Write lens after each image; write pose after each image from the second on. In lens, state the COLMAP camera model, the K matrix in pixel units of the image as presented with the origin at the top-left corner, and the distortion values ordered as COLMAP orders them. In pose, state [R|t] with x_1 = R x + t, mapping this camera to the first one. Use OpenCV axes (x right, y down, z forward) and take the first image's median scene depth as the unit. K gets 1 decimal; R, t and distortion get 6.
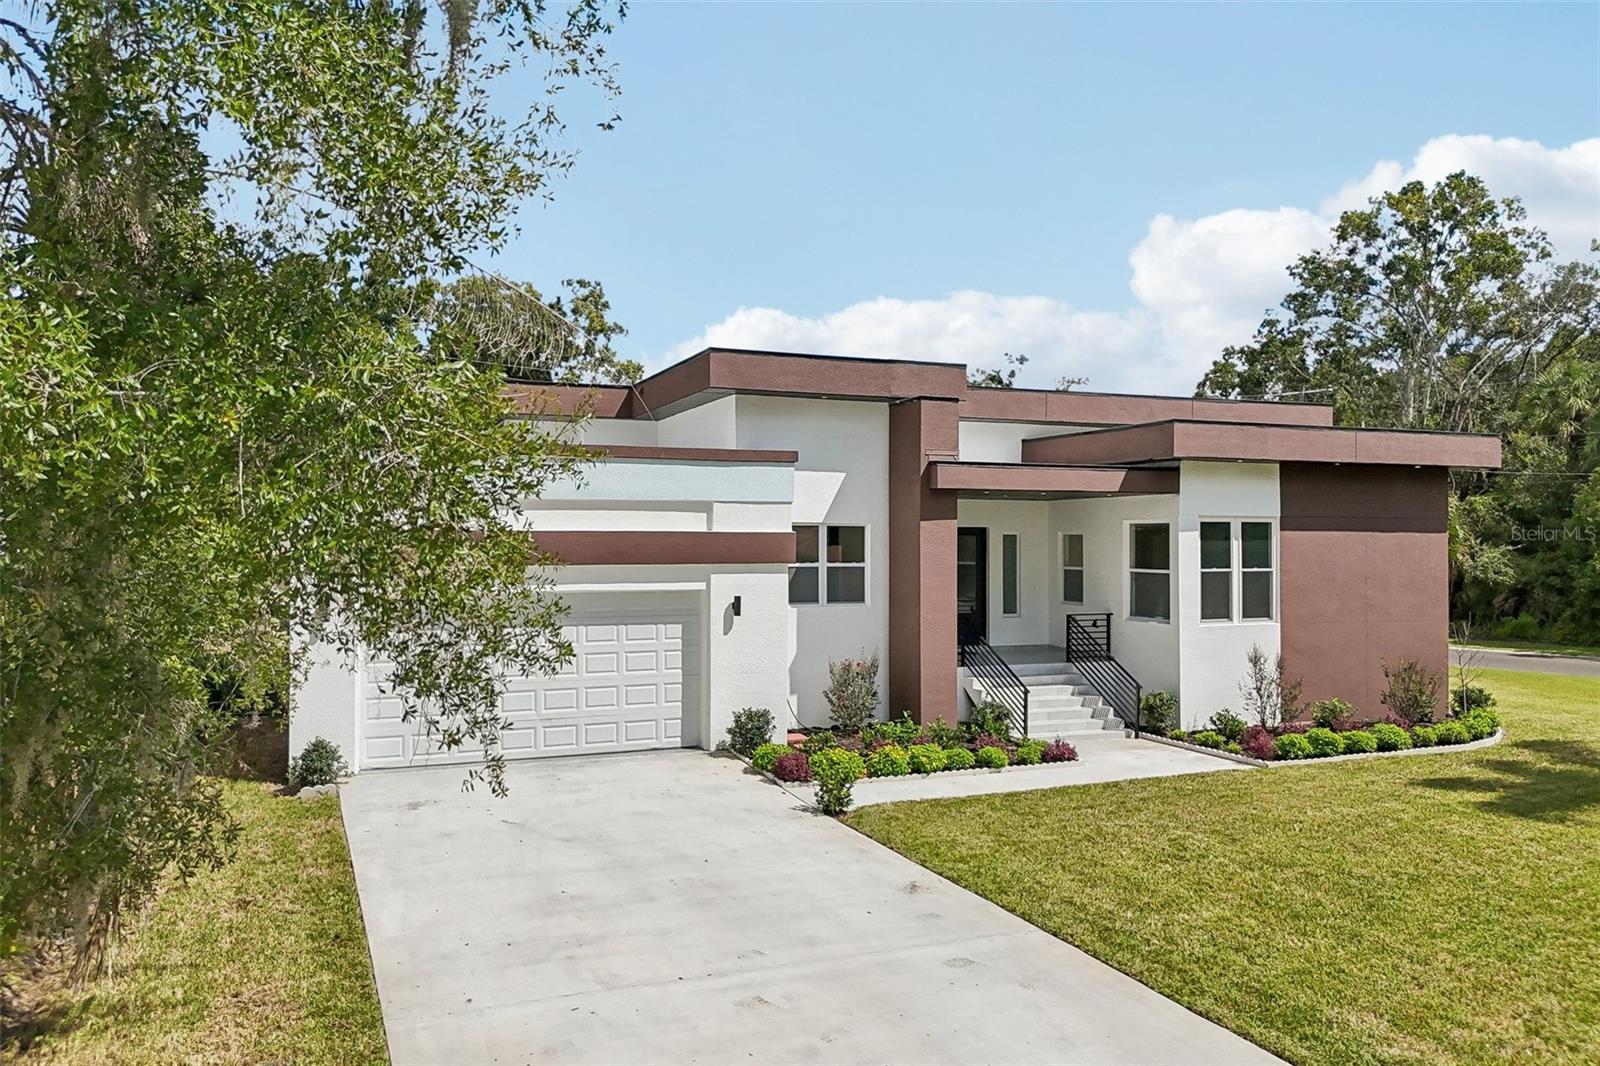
lens RADIAL K [[1186.6, 0, 799.3], [0, 1186.6, 480.2], [0, 0, 1]] dist [0.087746, -0.002444]
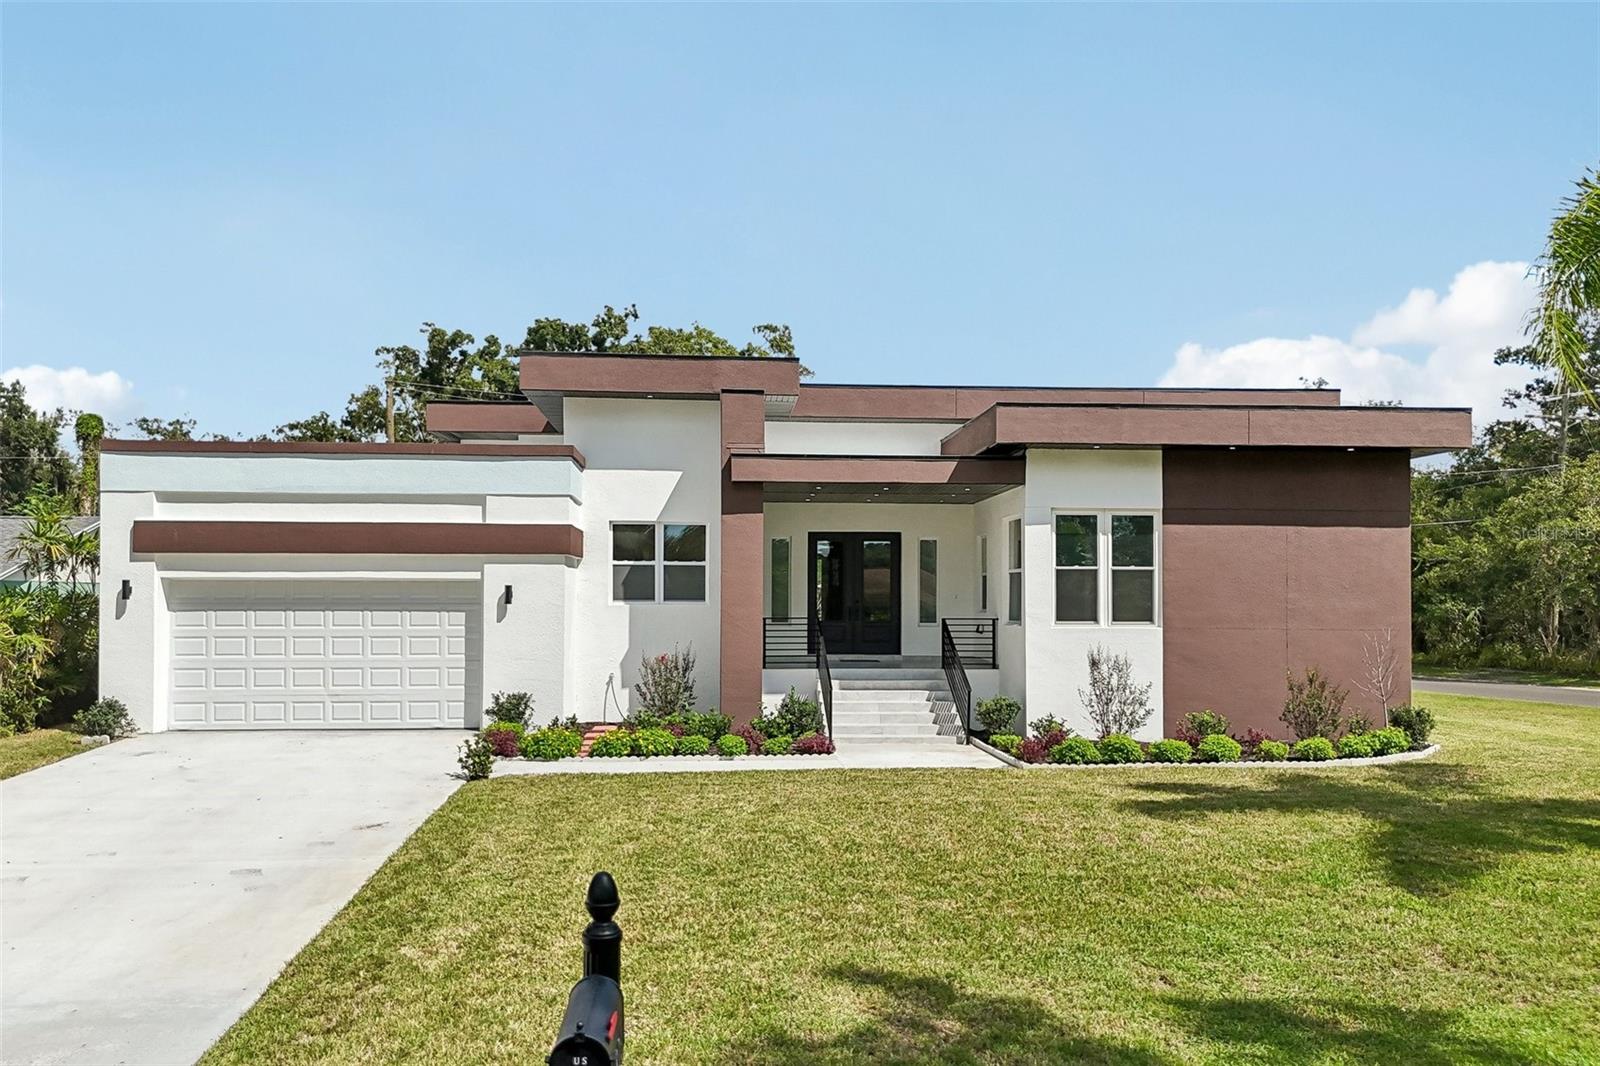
lens RADIAL K [[1196.7, 0, 800.0], [0, 1196.7, 533.0], [0, 0, 1]] dist [0.083018, -0.001623]
pose [[0.949910, -0.015184, -0.312153, 0.439607], [0.013545, 0.999881, -0.007420, 0.053113], [0.312228, 0.002820, 0.950003, 0.062896]]
